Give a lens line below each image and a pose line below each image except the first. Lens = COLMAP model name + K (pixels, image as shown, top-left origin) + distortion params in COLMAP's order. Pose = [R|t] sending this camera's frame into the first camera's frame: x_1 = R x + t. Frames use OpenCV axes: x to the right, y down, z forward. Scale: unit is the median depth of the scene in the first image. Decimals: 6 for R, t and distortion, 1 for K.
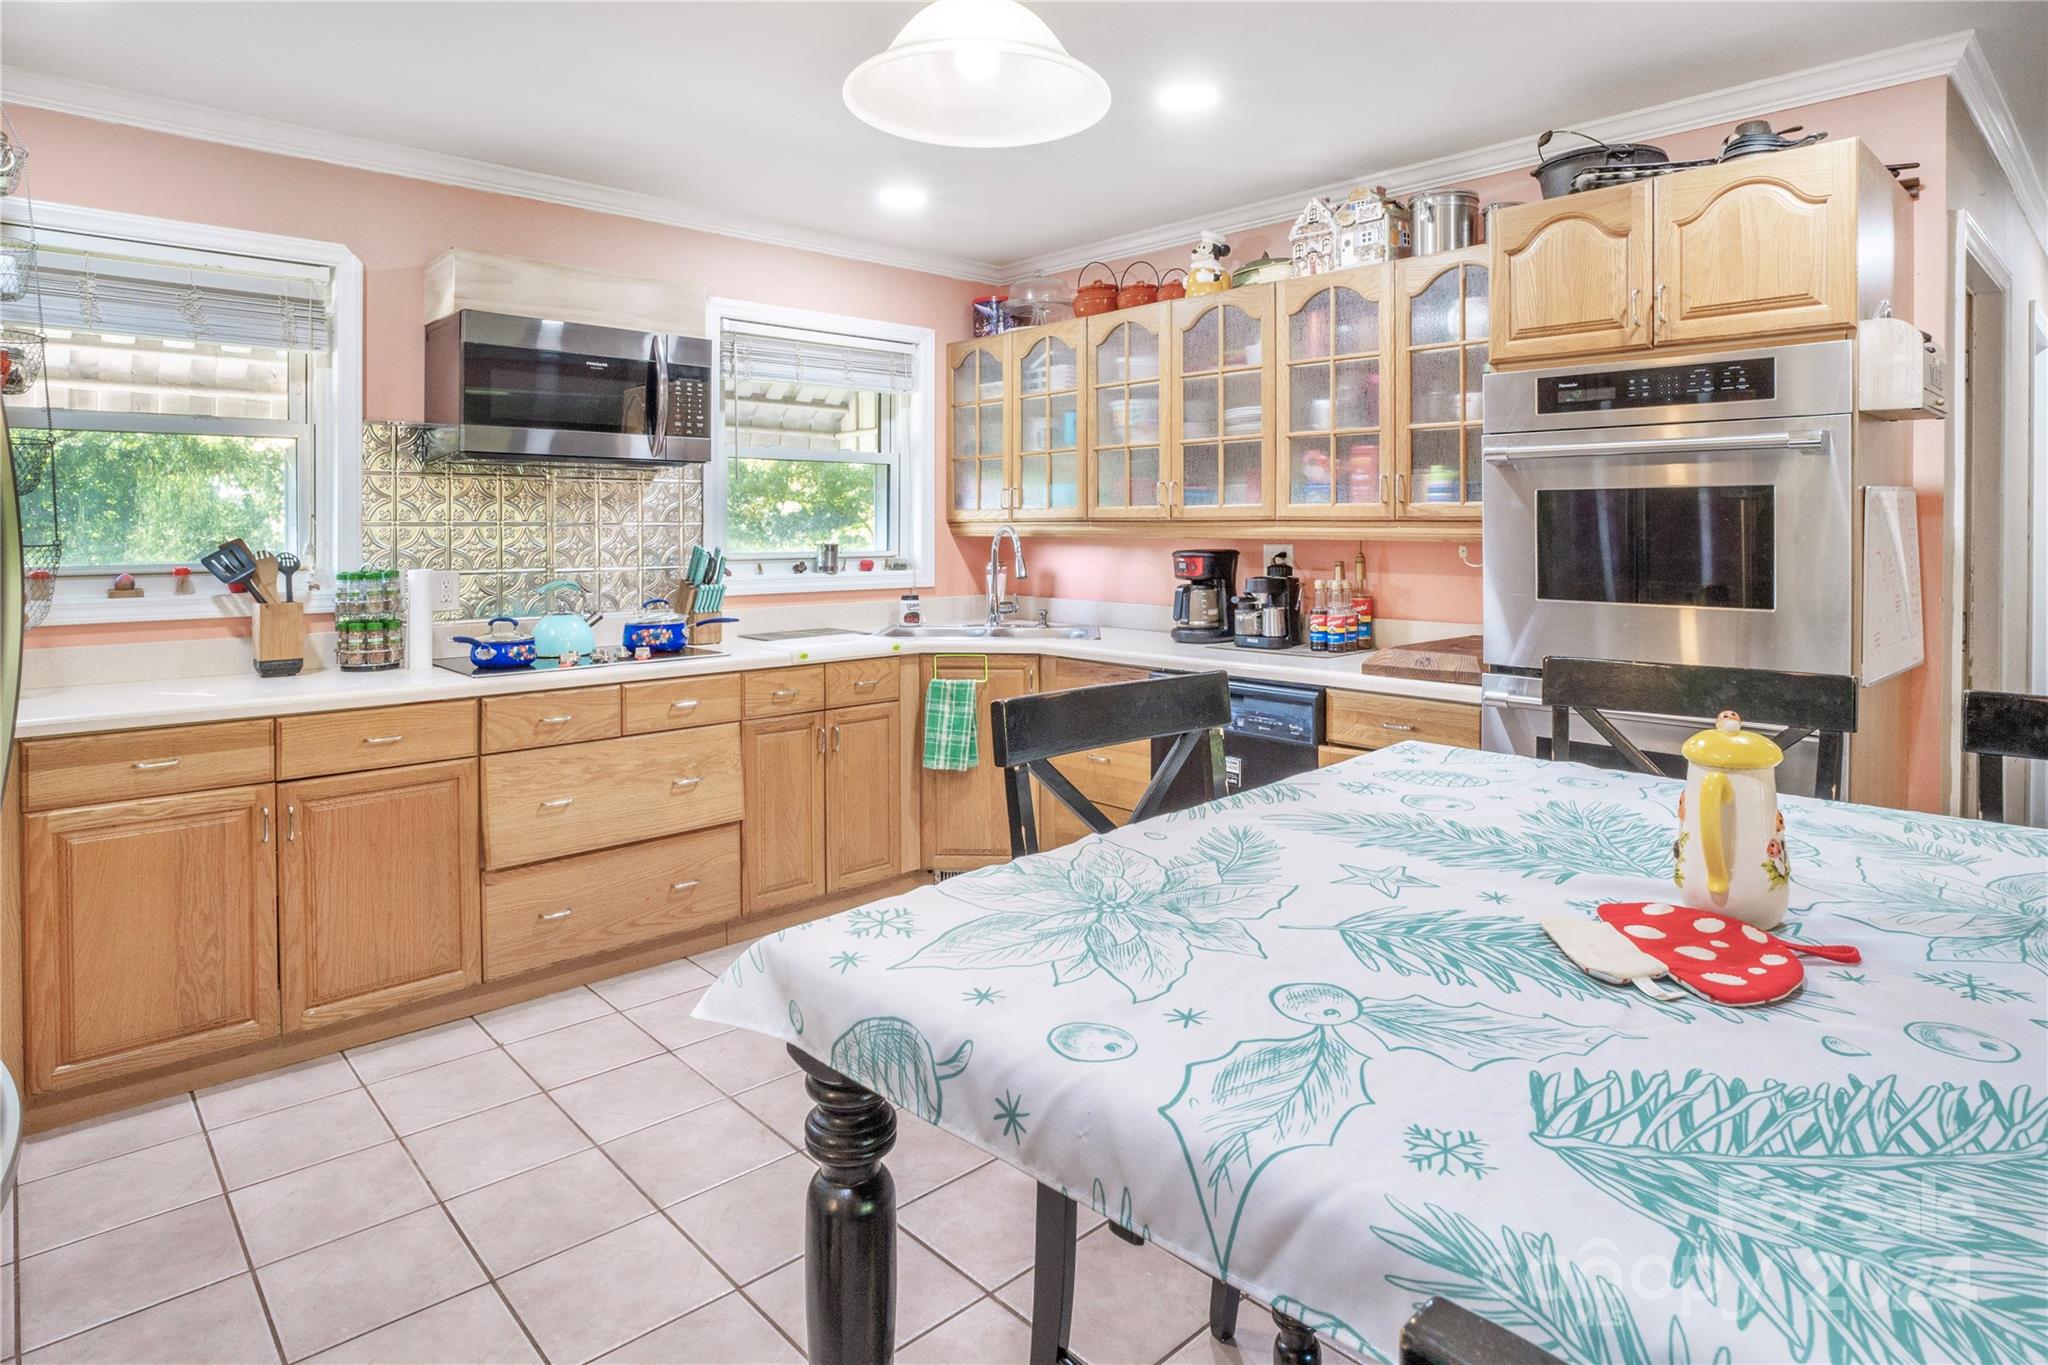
lens RADIAL K [[1115.4, 0, 1023.9], [0, 1115.4, 540.8], [0, 0, 1]] dist [-0.035318, -0.000094]
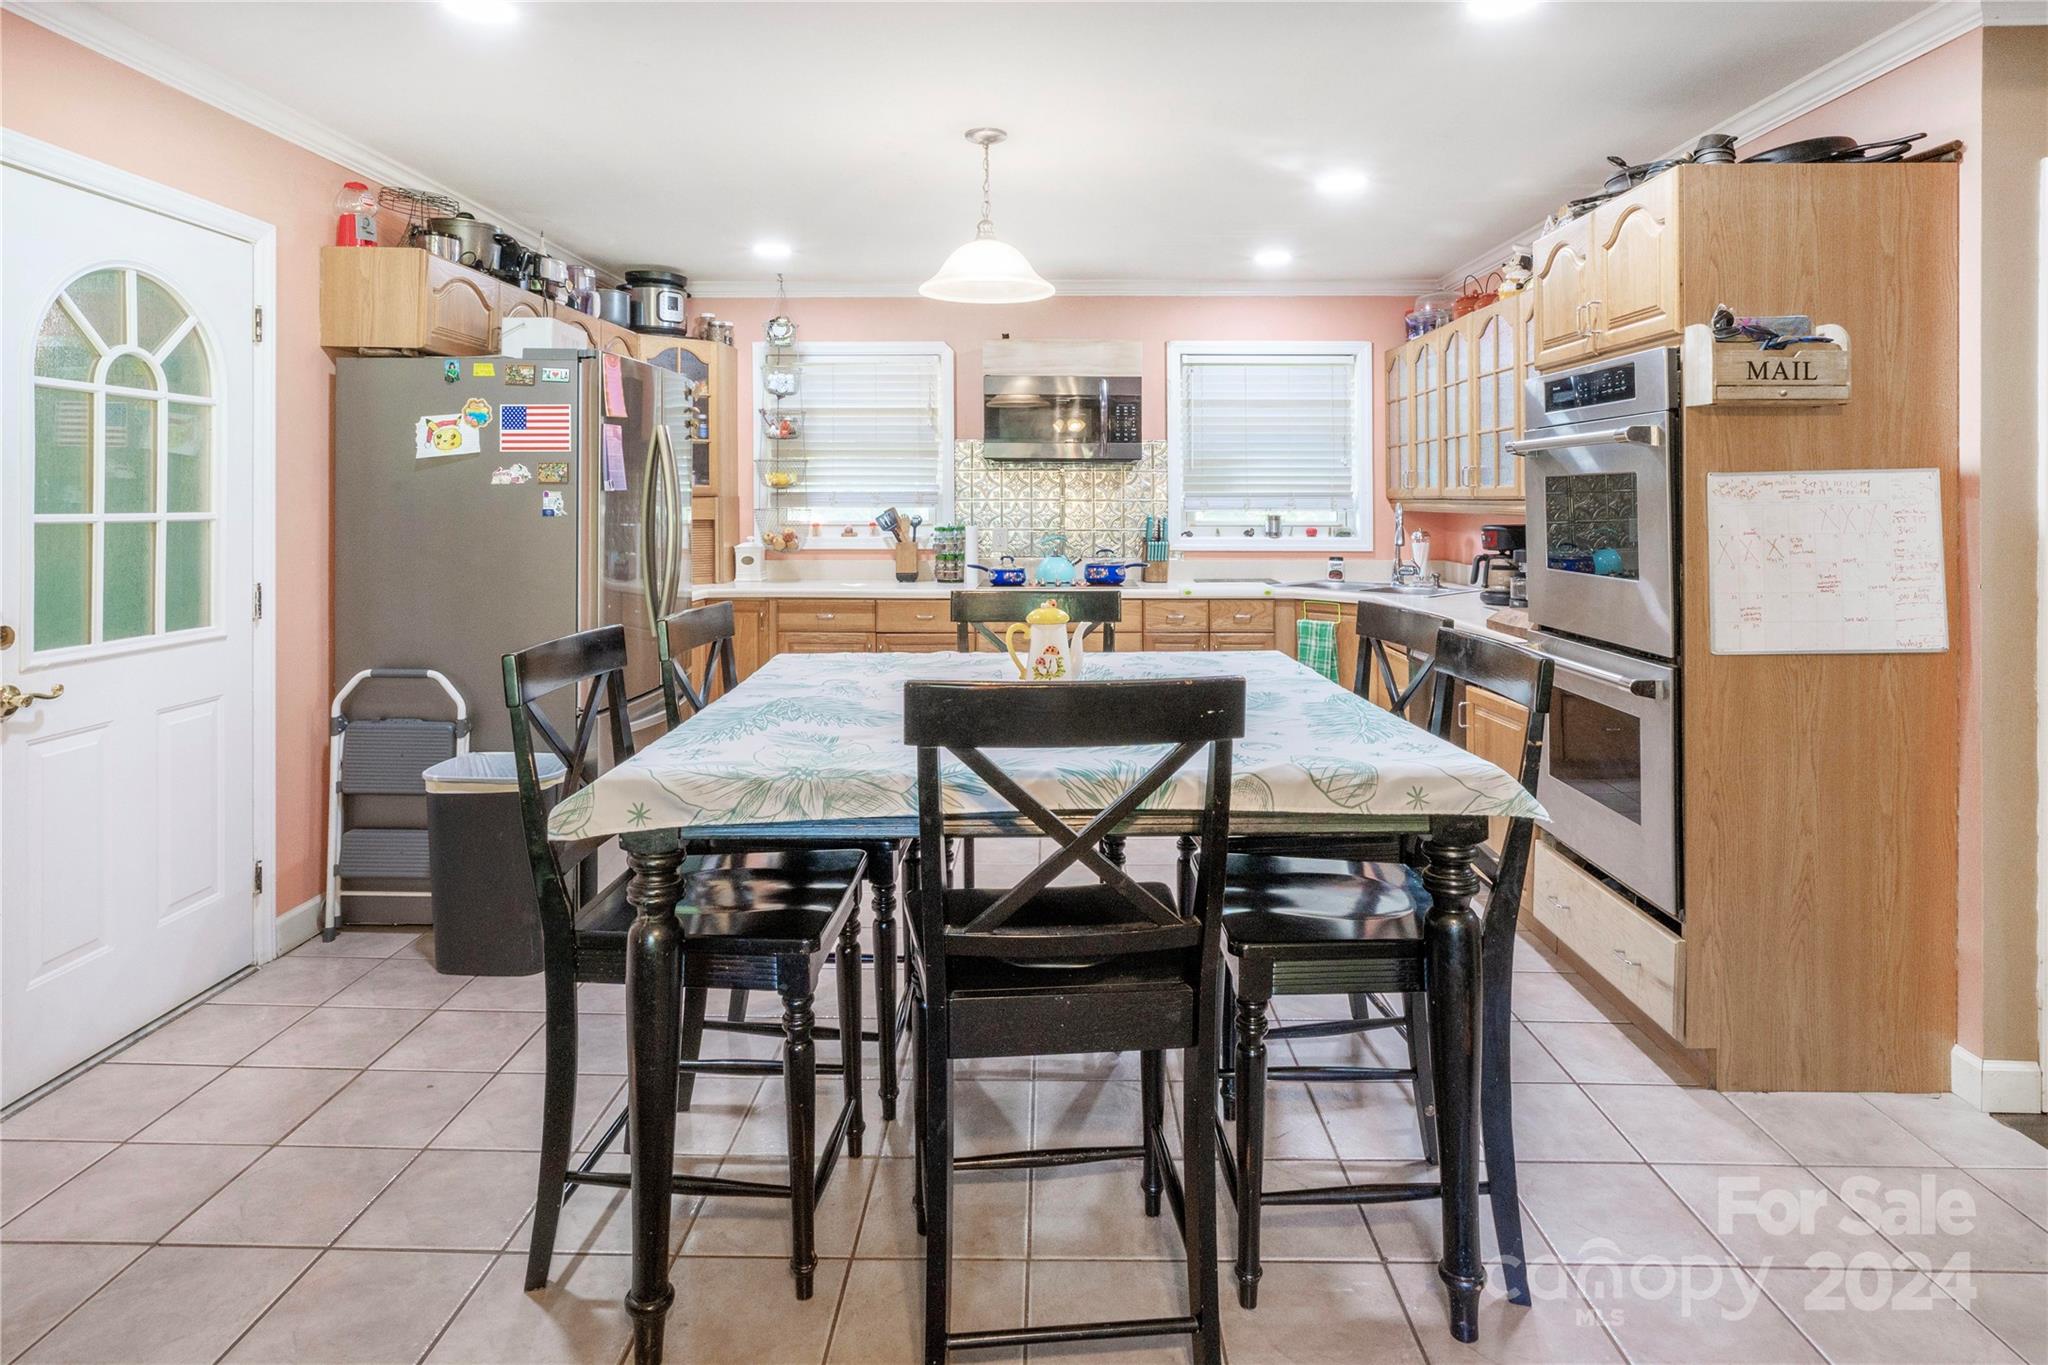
lens RADIAL K [[1111.3, 0, 1045.9], [0, 1111.3, 499.1], [0, 0, 1]] dist [-0.000246, 0.000232]
pose [[0.732634, 0.002584, -0.680618, 0.657933], [-0.011023, 0.999907, -0.008070, -0.003280], [0.680533, 0.013415, 0.732594, -0.182749]]
